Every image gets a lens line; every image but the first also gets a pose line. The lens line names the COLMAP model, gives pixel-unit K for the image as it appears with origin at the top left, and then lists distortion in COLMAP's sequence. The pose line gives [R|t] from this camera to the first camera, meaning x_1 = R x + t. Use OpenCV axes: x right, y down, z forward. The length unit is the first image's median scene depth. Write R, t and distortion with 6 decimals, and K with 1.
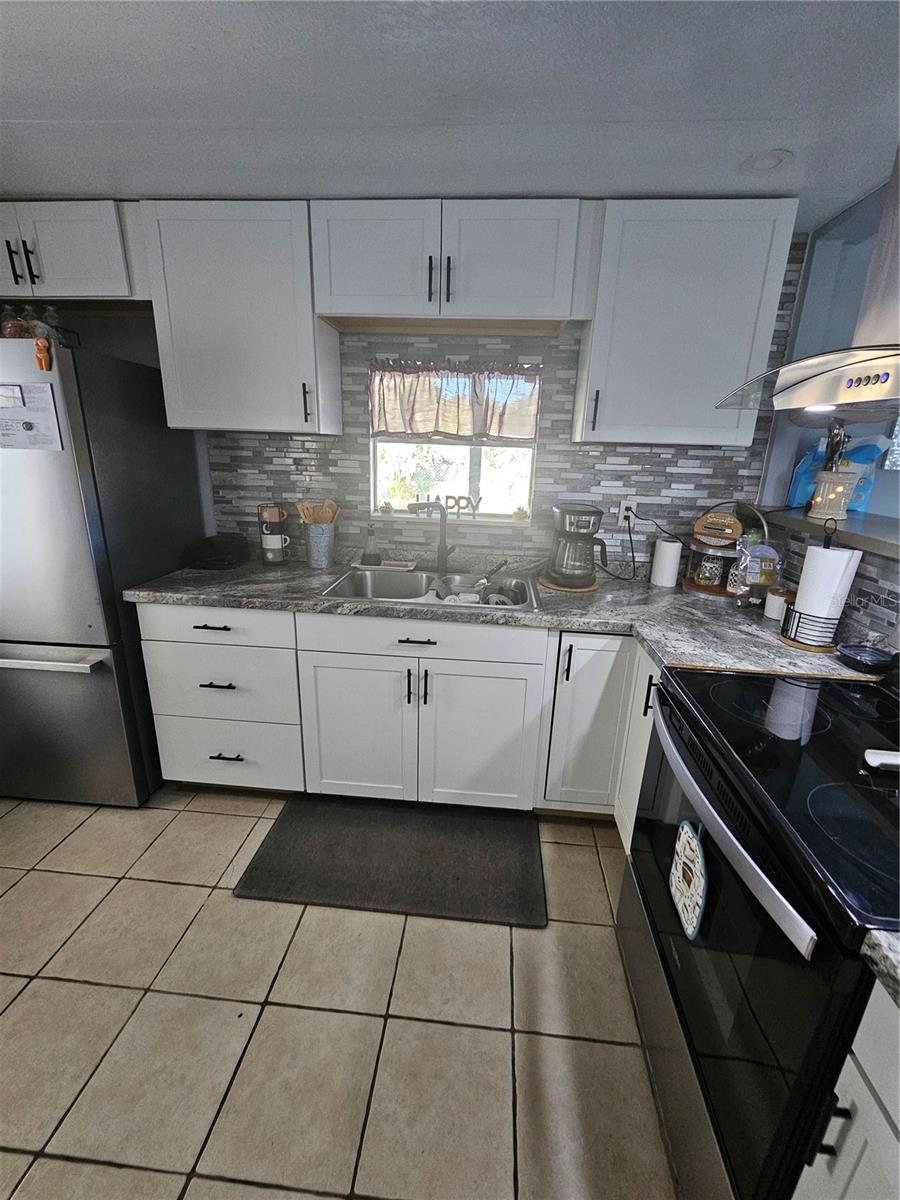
lens RADIAL K [[492.1, 0, 457.3], [0, 492.1, 591.7], [0, 0, 1]] dist [-0.003272, 0.000050]
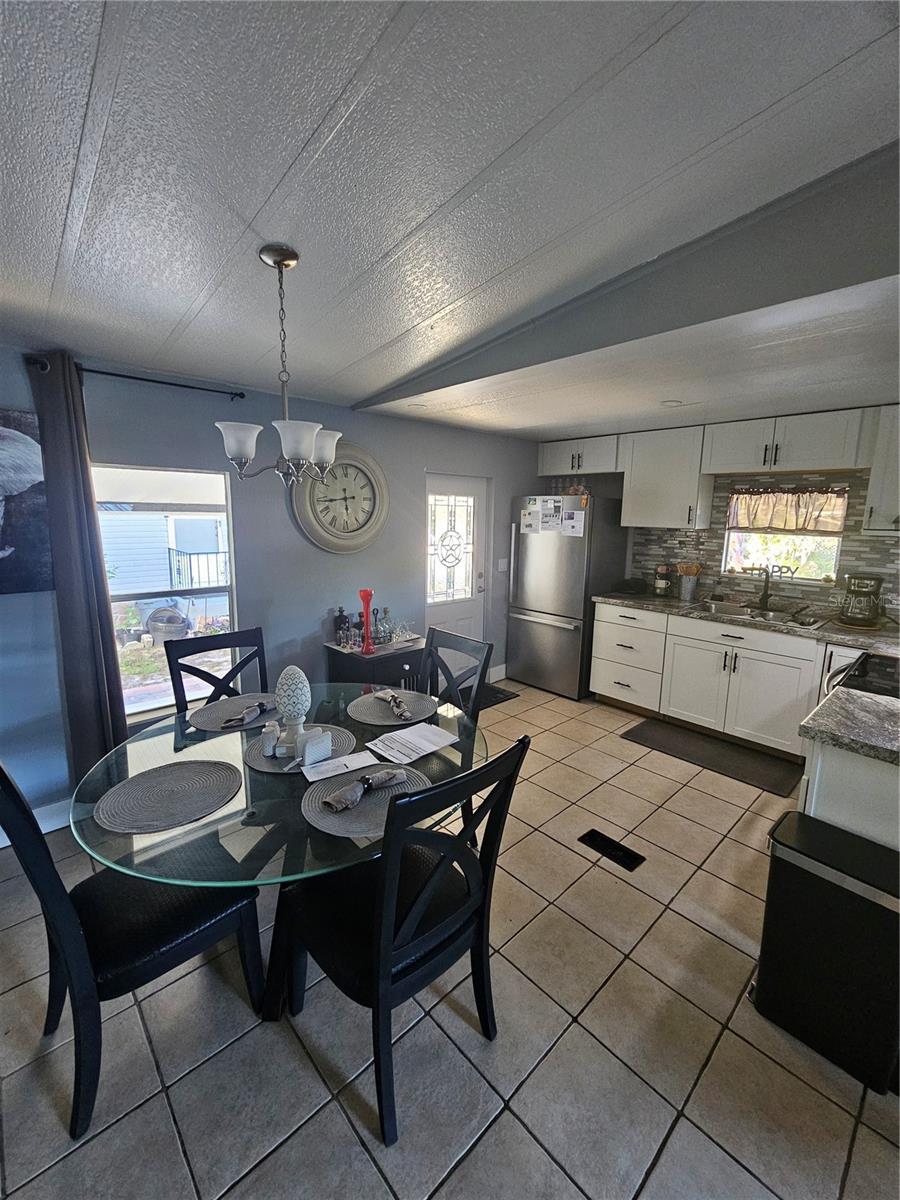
lens RADIAL K [[492.1, 0, 454.3], [0, 492.1, 593.4], [0, 0, 1]] dist [-0.003272, 0.000050]
pose [[0.742361, 0.092167, -0.663631, 0.335352], [-0.185442, 0.980063, -0.071327, 0.249966], [0.643826, 0.176015, 0.744652, -1.042841]]
